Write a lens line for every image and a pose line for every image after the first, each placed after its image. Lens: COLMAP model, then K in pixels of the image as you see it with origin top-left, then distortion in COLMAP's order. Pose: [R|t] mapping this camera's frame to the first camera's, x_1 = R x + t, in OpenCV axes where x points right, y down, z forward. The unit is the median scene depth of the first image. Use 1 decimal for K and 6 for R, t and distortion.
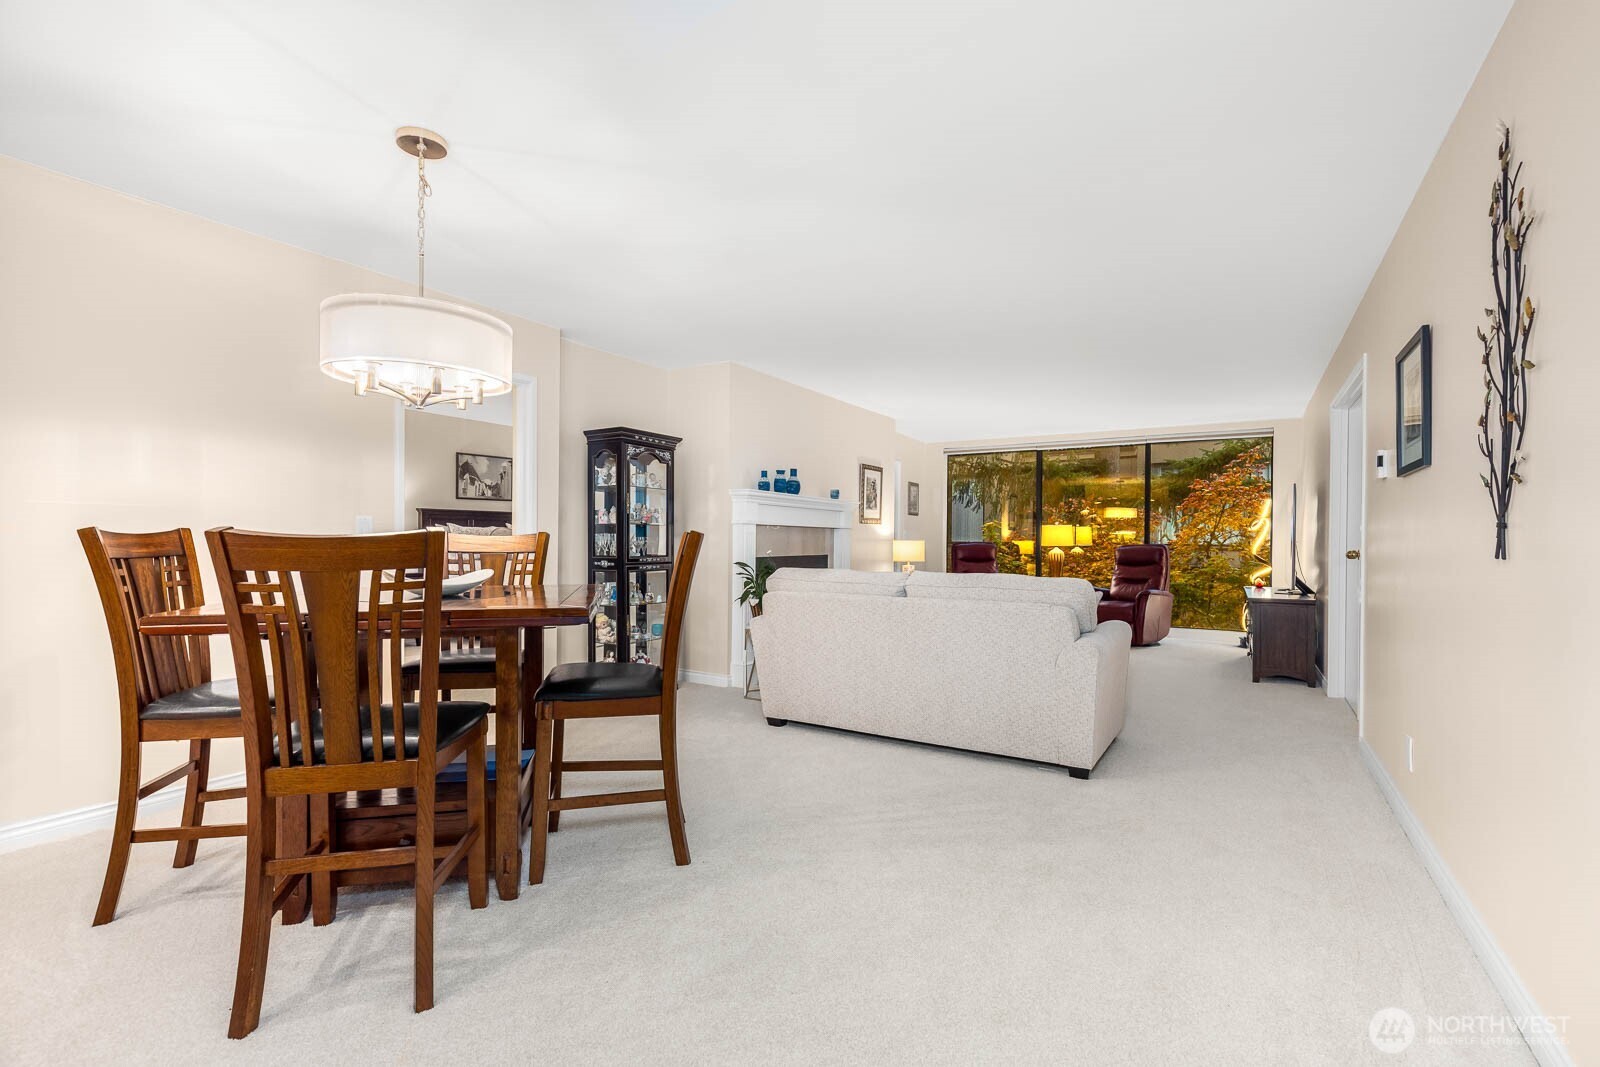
lens RADIAL K [[716.7, 0, 804.0], [0, 716.7, 540.9], [0, 0, 1]] dist [0.003171, -0.001549]
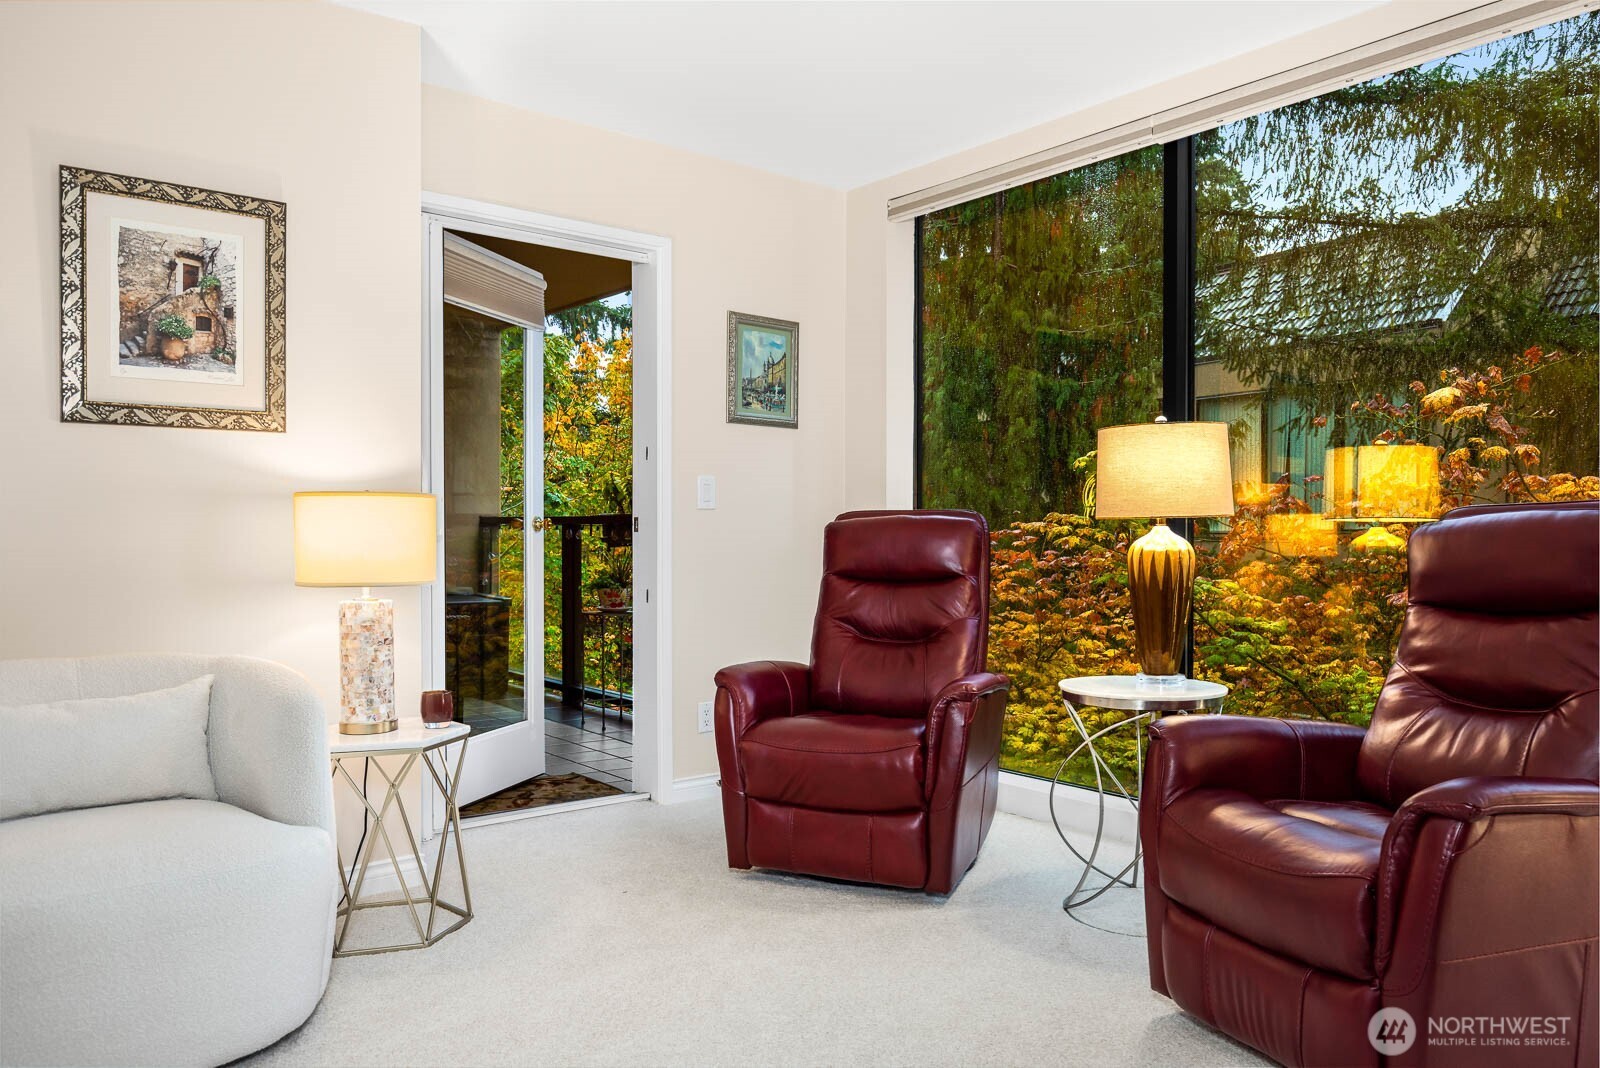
lens RADIAL K [[1132.1, 0, 796.1], [0, 1132.1, 551.5], [0, 0, 1]] dist [-0.004533, -0.005228]
pose [[0.938763, -0.001158, -0.344560, 0.569247], [0.005538, 0.999916, 0.011726, 0.020138], [0.344518, -0.012916, 0.938691, 0.963903]]
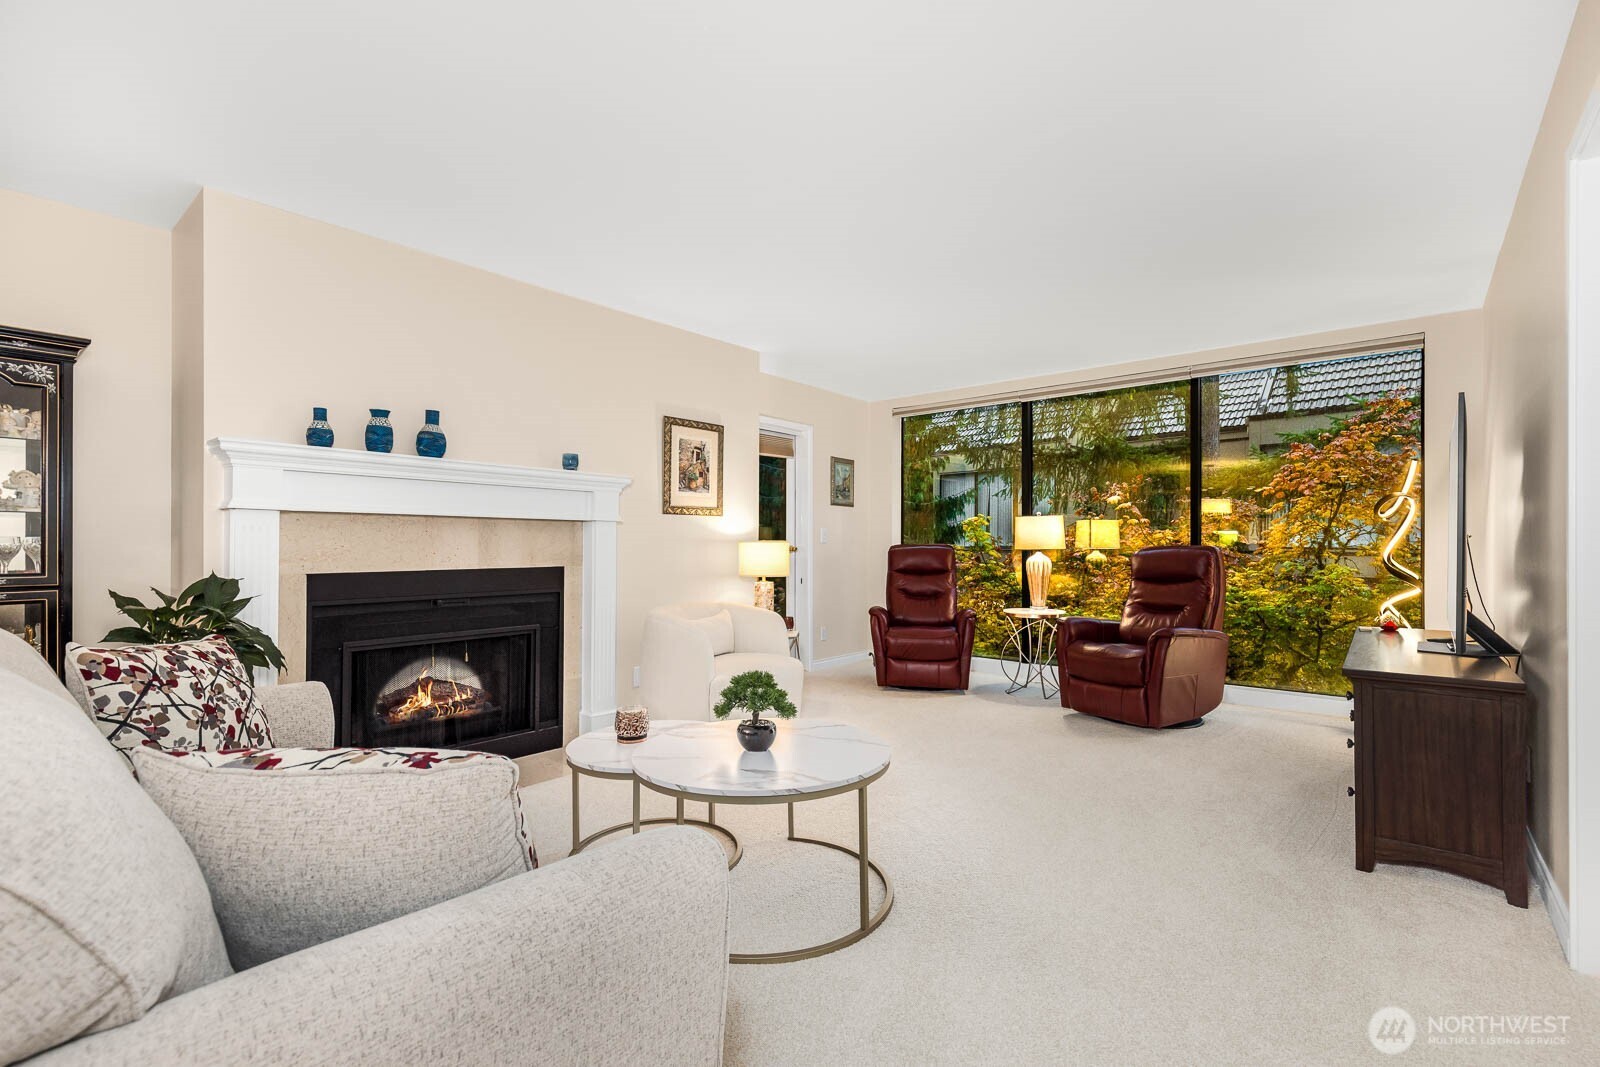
lens RADIAL K [[716.7, 0, 800.6], [0, 716.7, 538.4], [0, 0, 1]] dist [0.003171, -0.001549]
pose [[0.987461, -0.006561, -0.157730, 0.382090], [0.004748, 0.999918, -0.011873, 0.005736], [0.157795, 0.010975, 0.987411, 0.544760]]
